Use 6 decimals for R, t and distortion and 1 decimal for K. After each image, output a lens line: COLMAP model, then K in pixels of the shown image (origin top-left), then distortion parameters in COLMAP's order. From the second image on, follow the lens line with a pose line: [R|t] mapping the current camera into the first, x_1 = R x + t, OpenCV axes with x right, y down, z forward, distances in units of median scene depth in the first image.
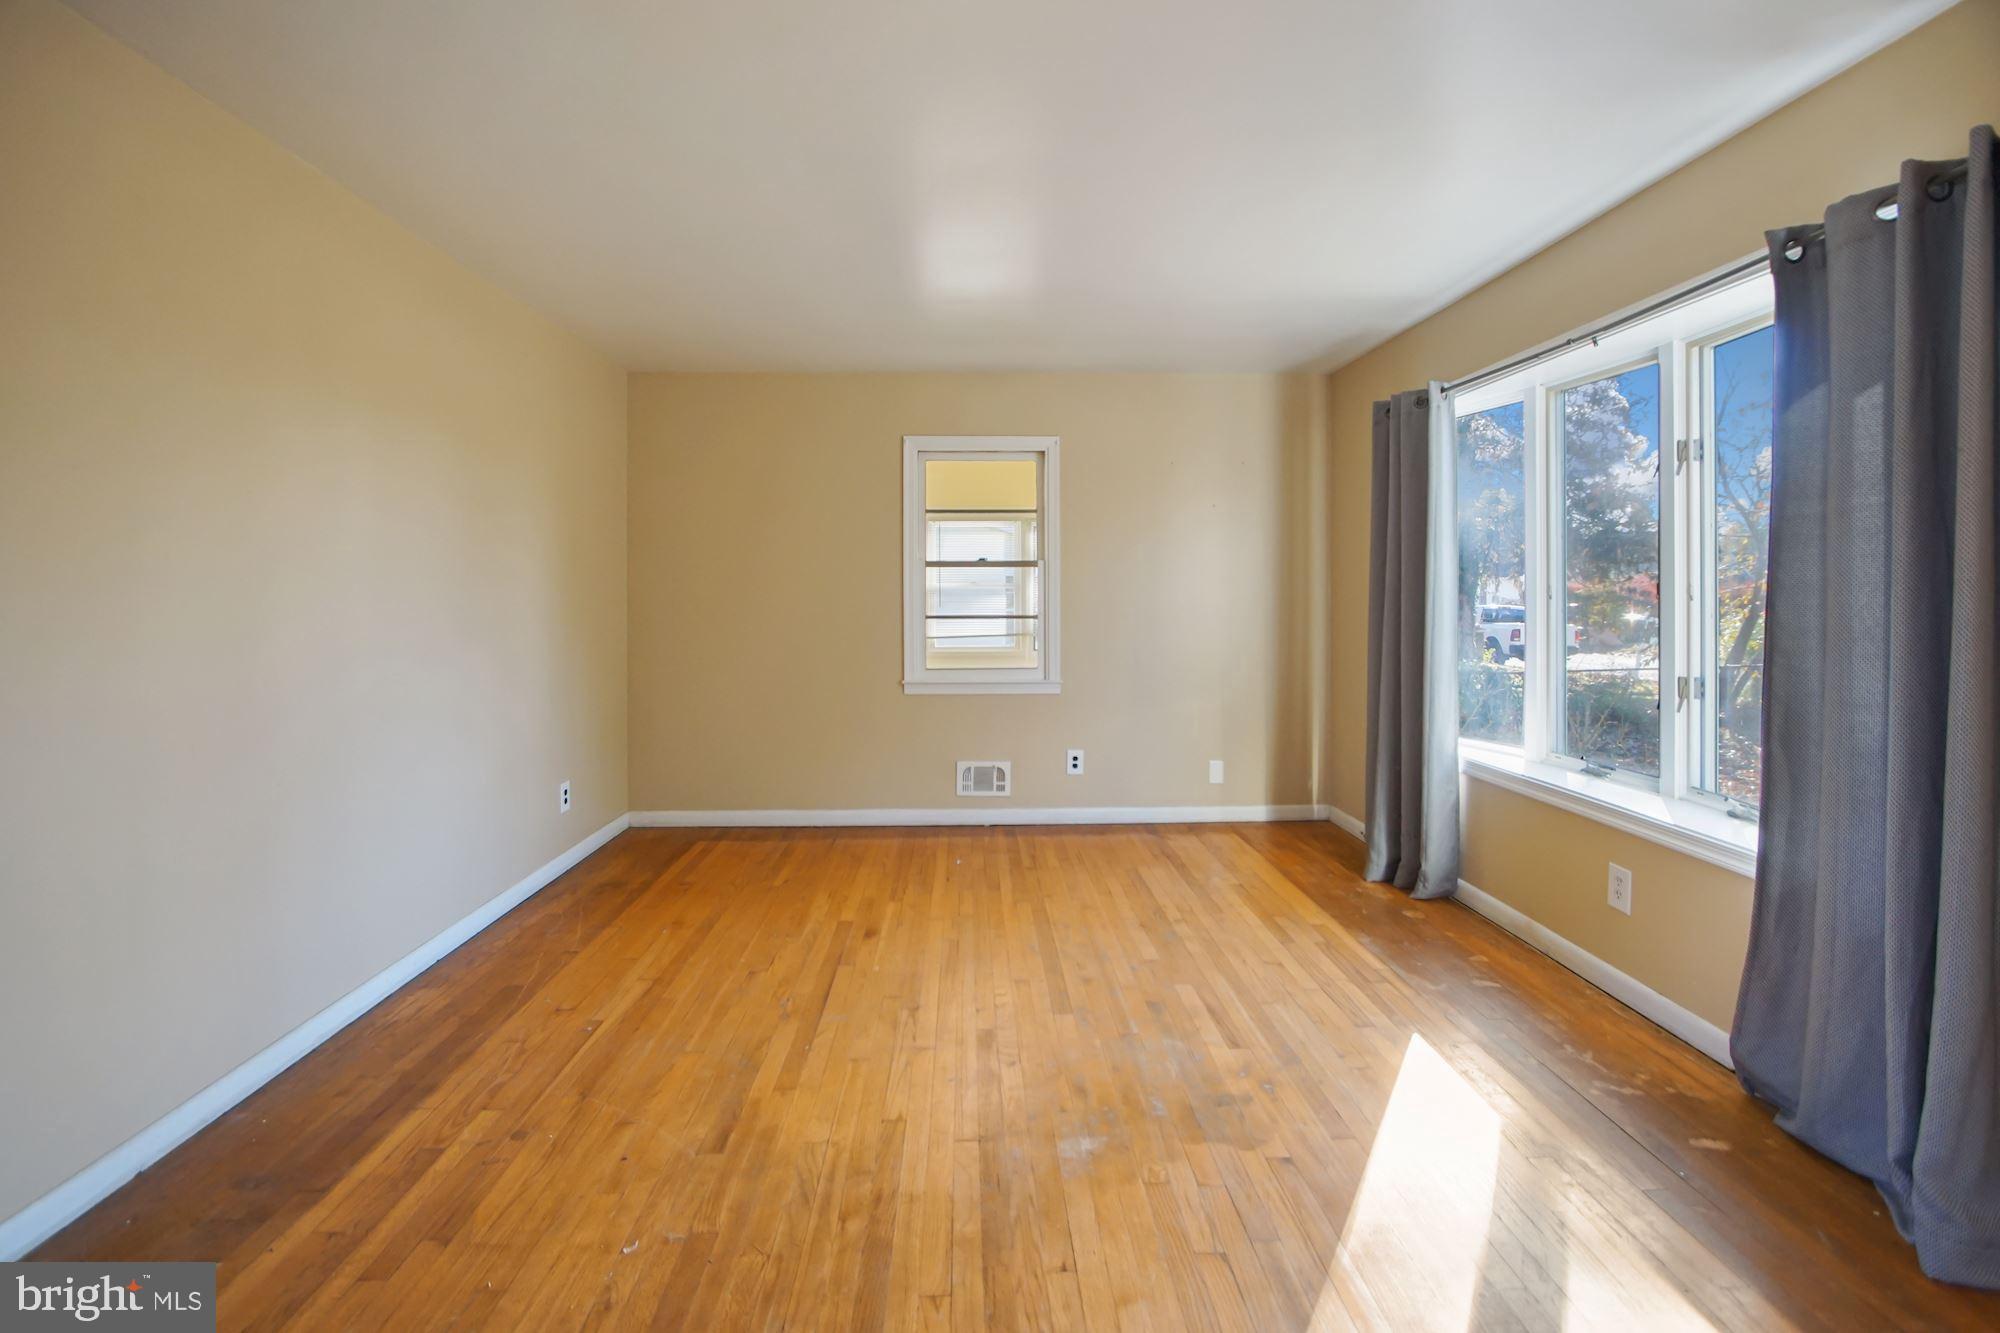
lens RADIAL K [[903.1, 0, 975.4], [0, 903.1, 619.3], [0, 0, 1]] dist [-0.011672, 0.000513]
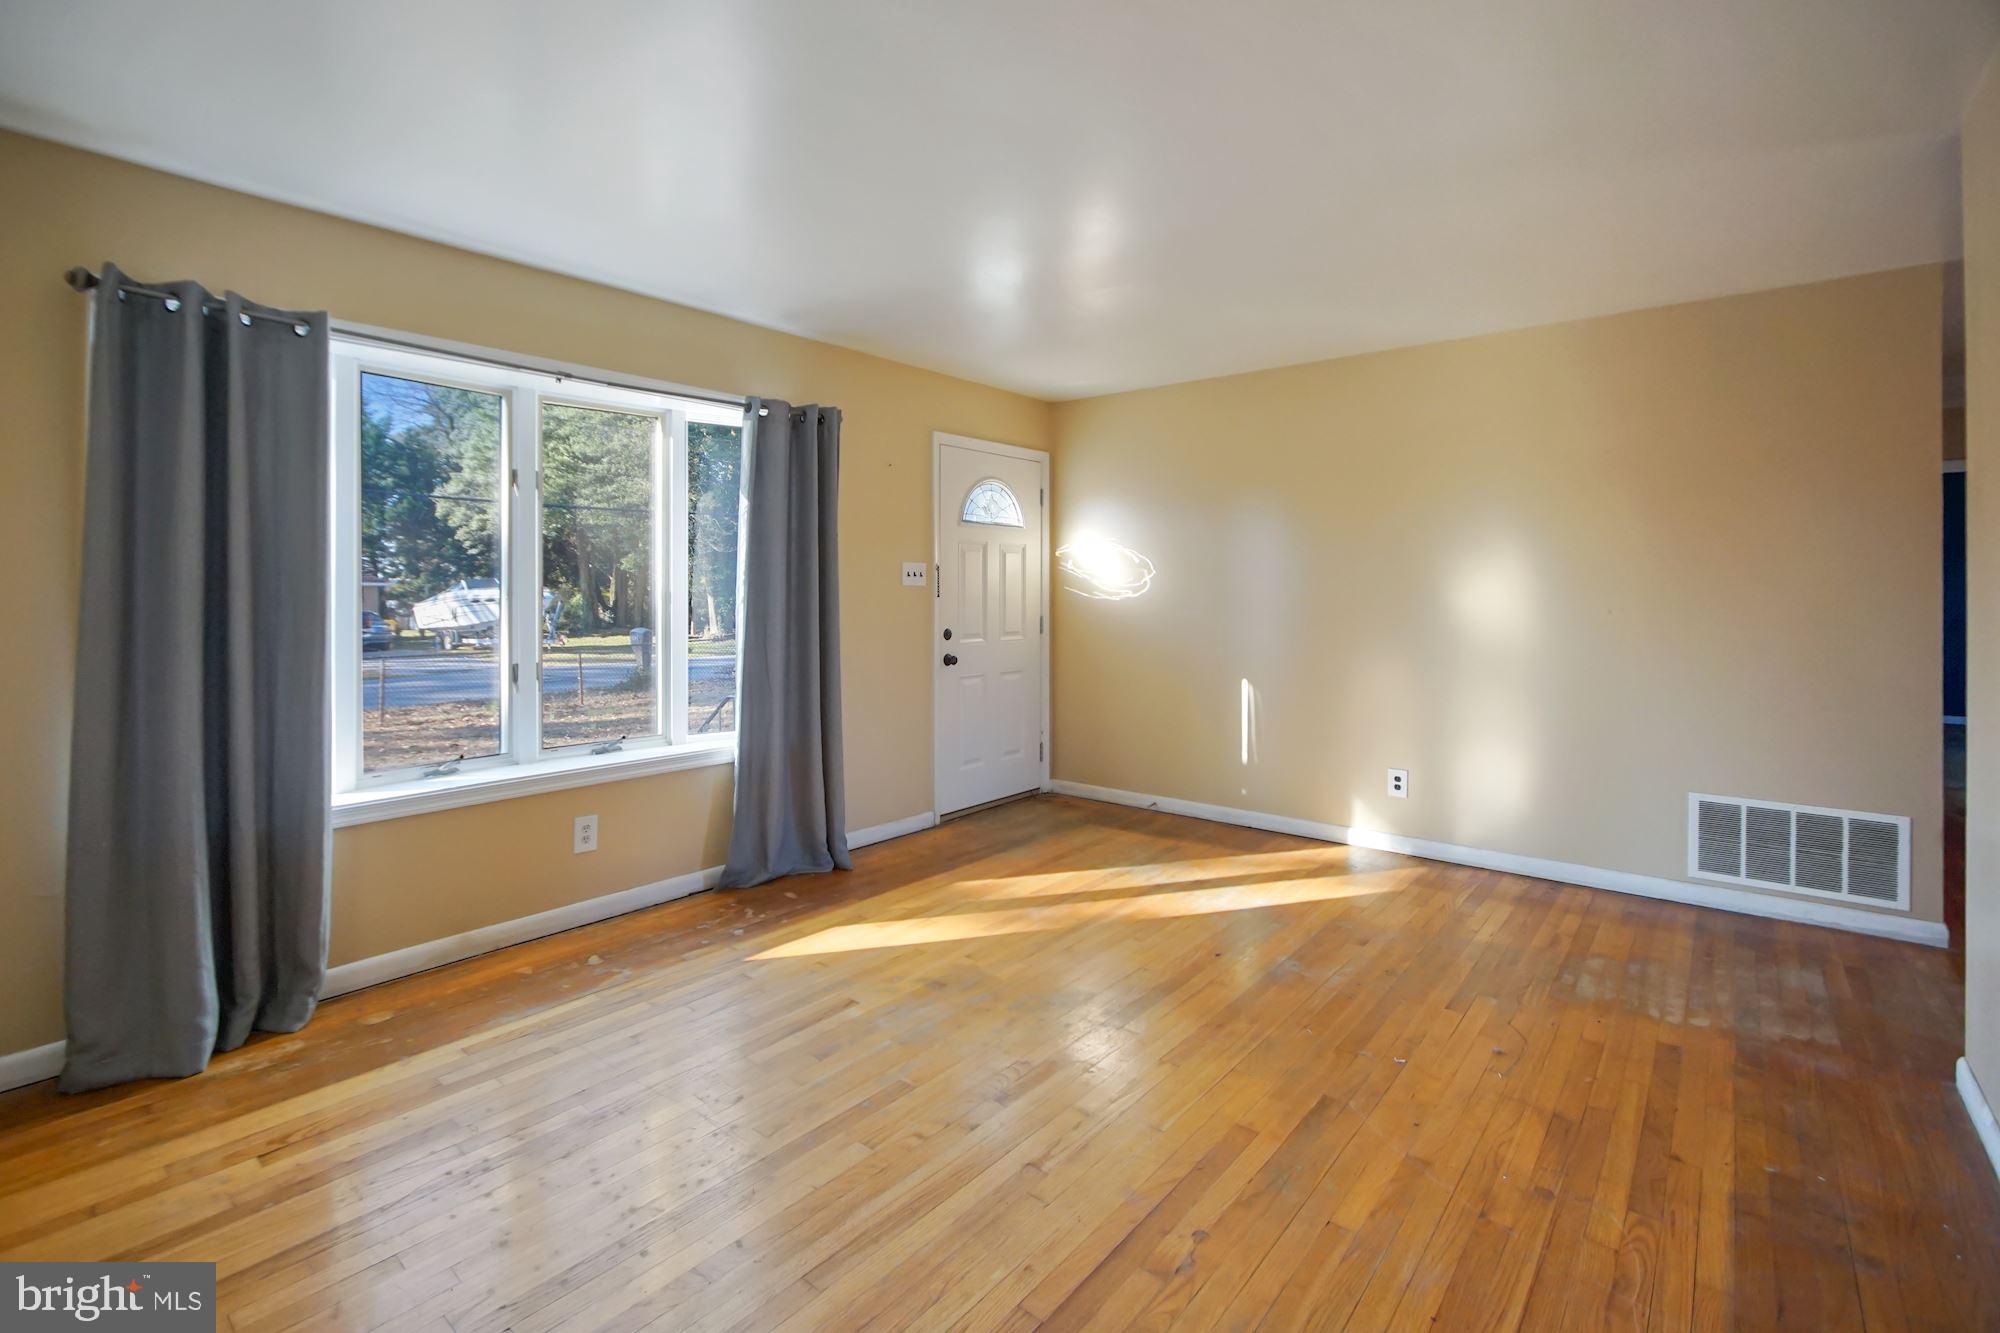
lens RADIAL K [[917.8, 0, 989.8], [0, 917.8, 621.4], [0, 0, 1]] dist [-0.010926, -0.000144]
pose [[-0.759910, -0.018486, 0.649765, -0.445165], [0.021174, 0.998361, 0.053168, -0.041965], [-0.649683, 0.054161, -0.758273, 1.349590]]
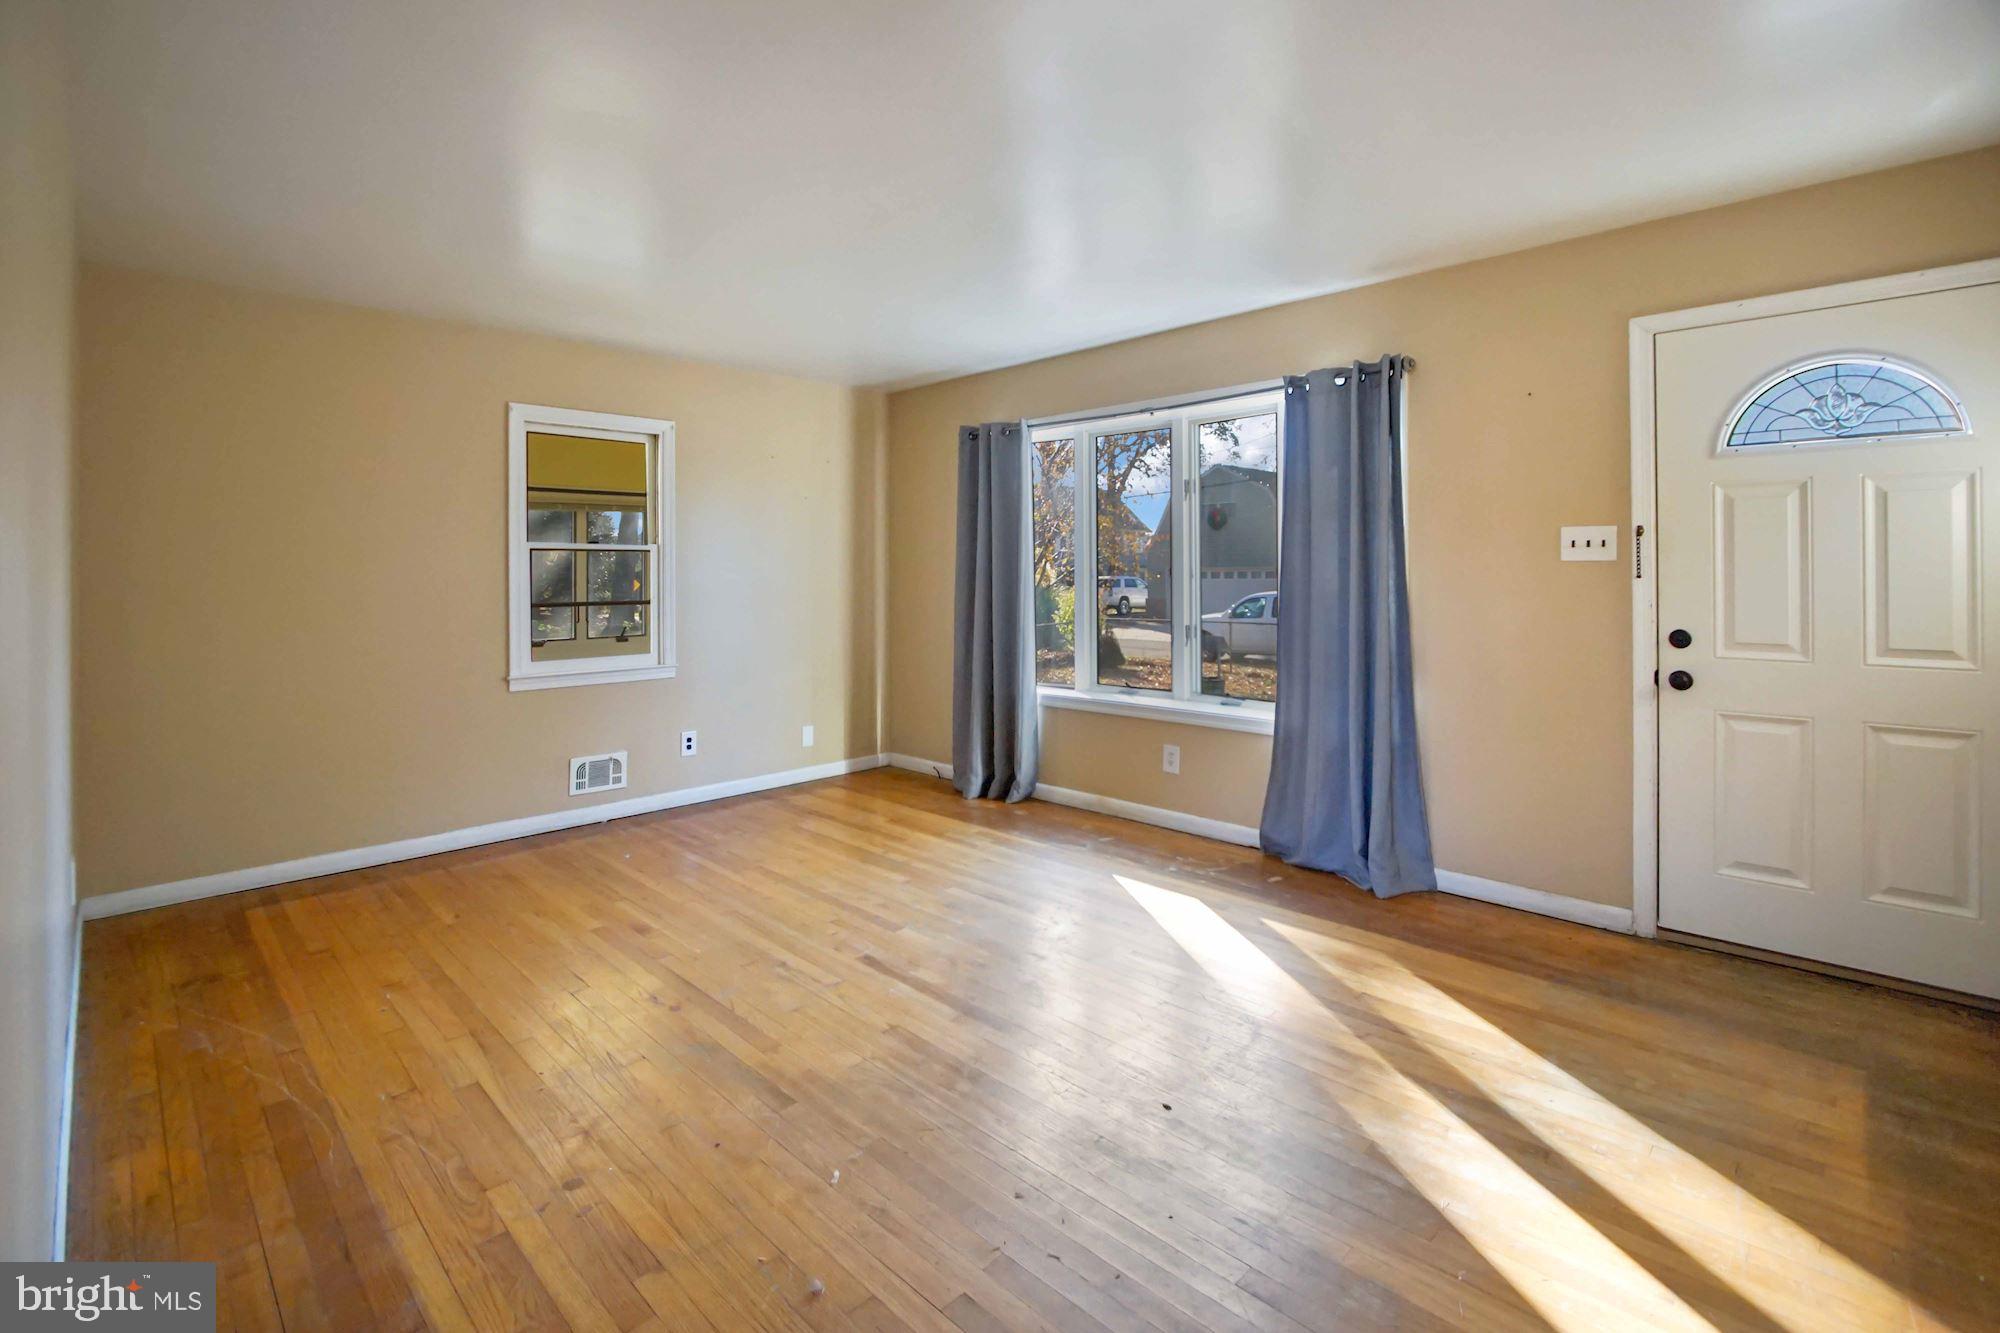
lens RADIAL K [[917.8, 0, 989.8], [0, 917.8, 621.4], [0, 0, 1]] dist [-0.010926, -0.000144]
pose [[0.721092, -0.037443, 0.691827, -0.542636], [0.023534, 0.999286, 0.029554, -0.001330], [-0.692440, -0.005030, 0.721458, 0.040266]]
